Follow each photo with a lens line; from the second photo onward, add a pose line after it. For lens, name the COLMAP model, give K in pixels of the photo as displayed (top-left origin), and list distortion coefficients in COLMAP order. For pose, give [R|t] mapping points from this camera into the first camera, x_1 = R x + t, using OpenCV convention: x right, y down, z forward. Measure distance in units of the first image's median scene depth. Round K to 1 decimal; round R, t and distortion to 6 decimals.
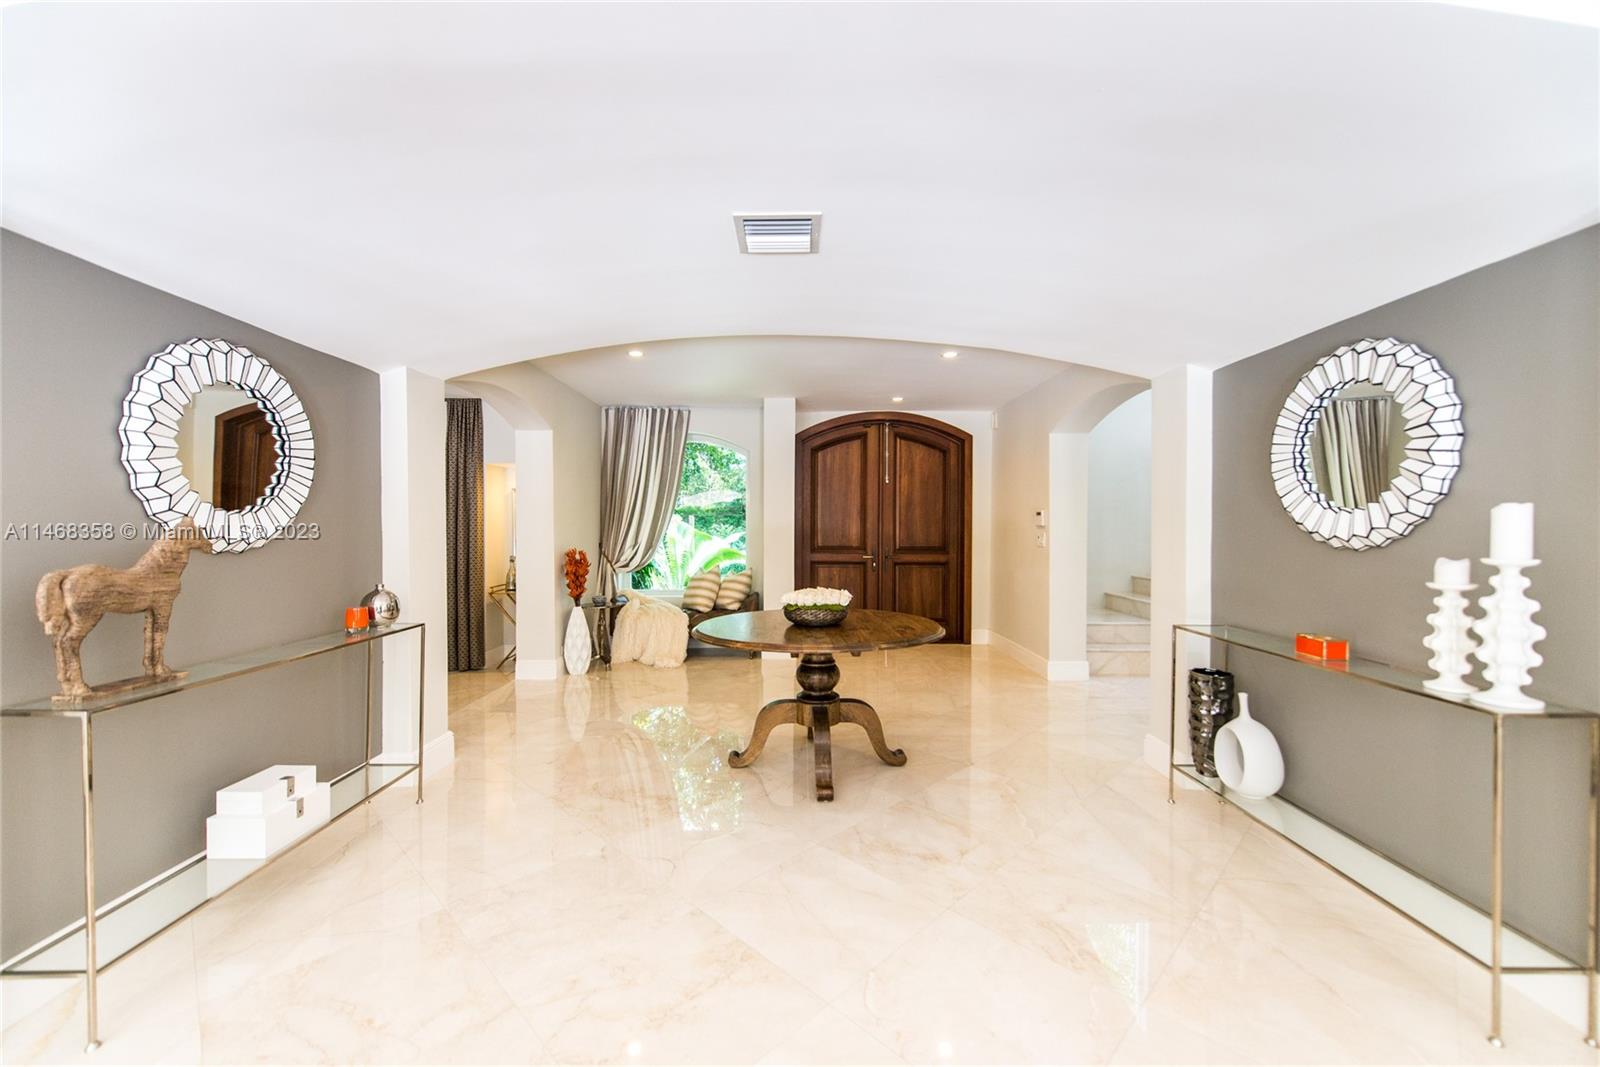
lens RADIAL K [[633.1, 0, 801.7], [0, 633.1, 527.8], [0, 0, 1]] dist [0.000612, -0.000057]
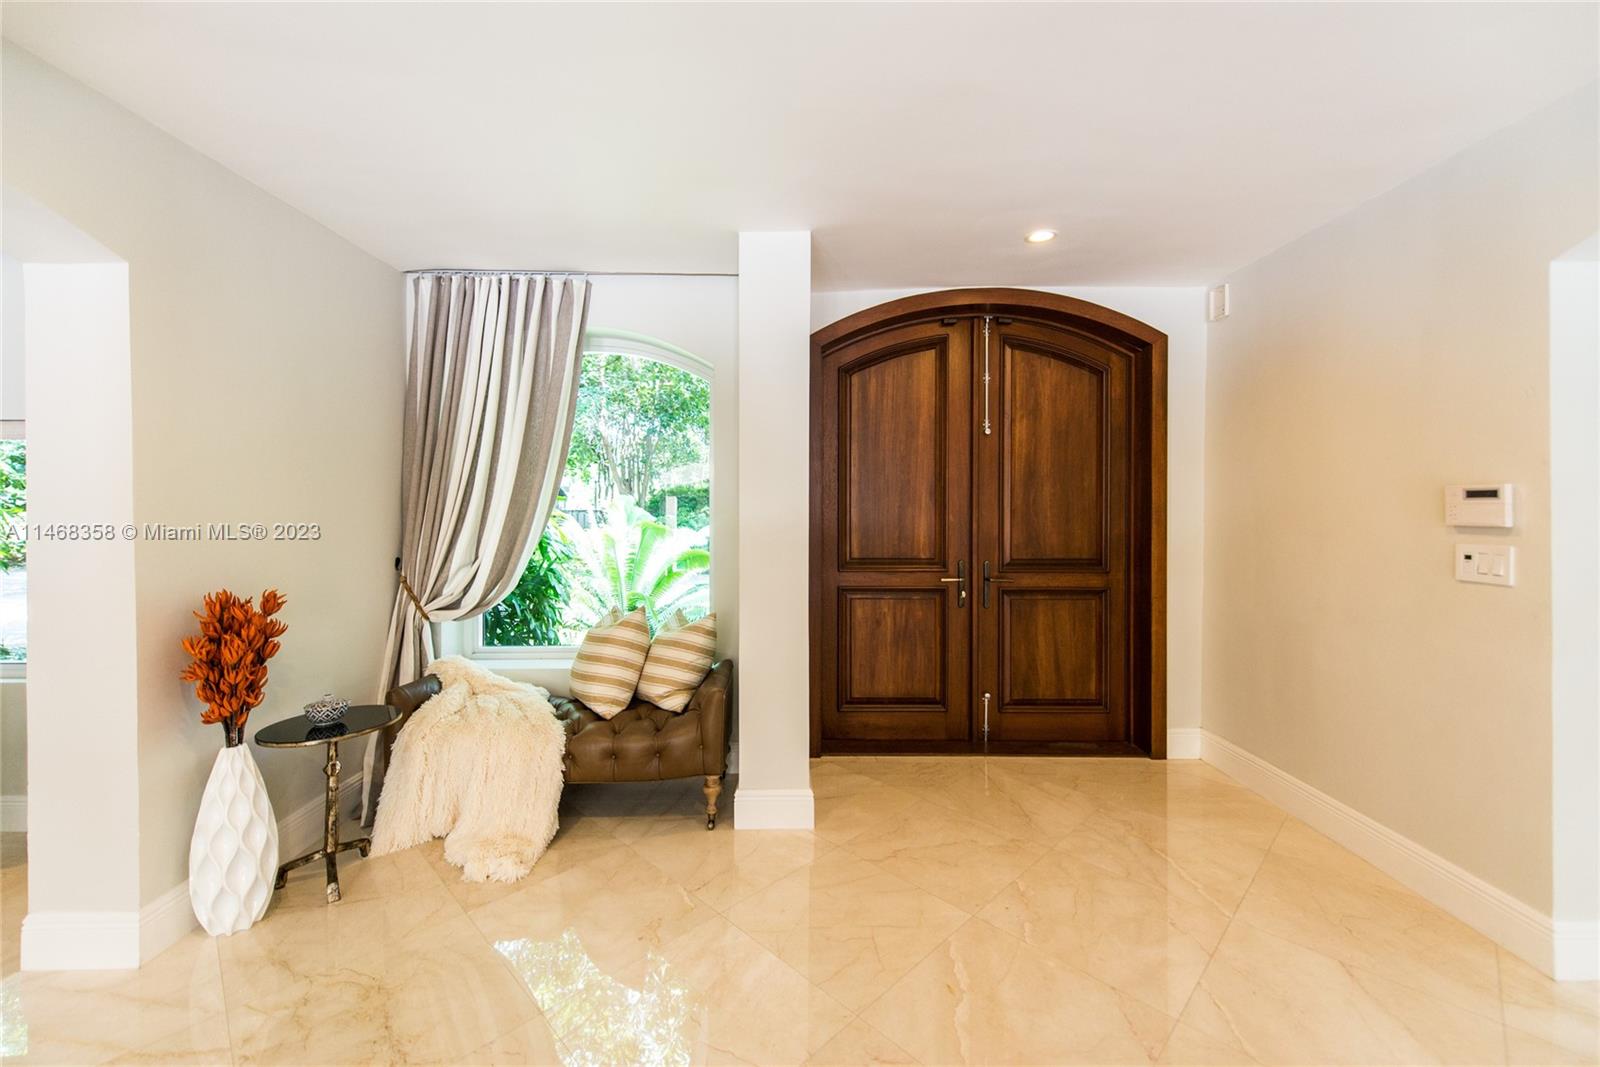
lens RADIAL K [[633.1, 0, 801.7], [0, 633.1, 527.8], [0, 0, 1]] dist [0.000612, -0.000057]
pose [[0.999982, -0.001911, -0.005625, -0.012461], [0.002087, 0.999506, 0.031356, -0.011758], [0.005563, -0.031367, 0.999492, 0.491160]]
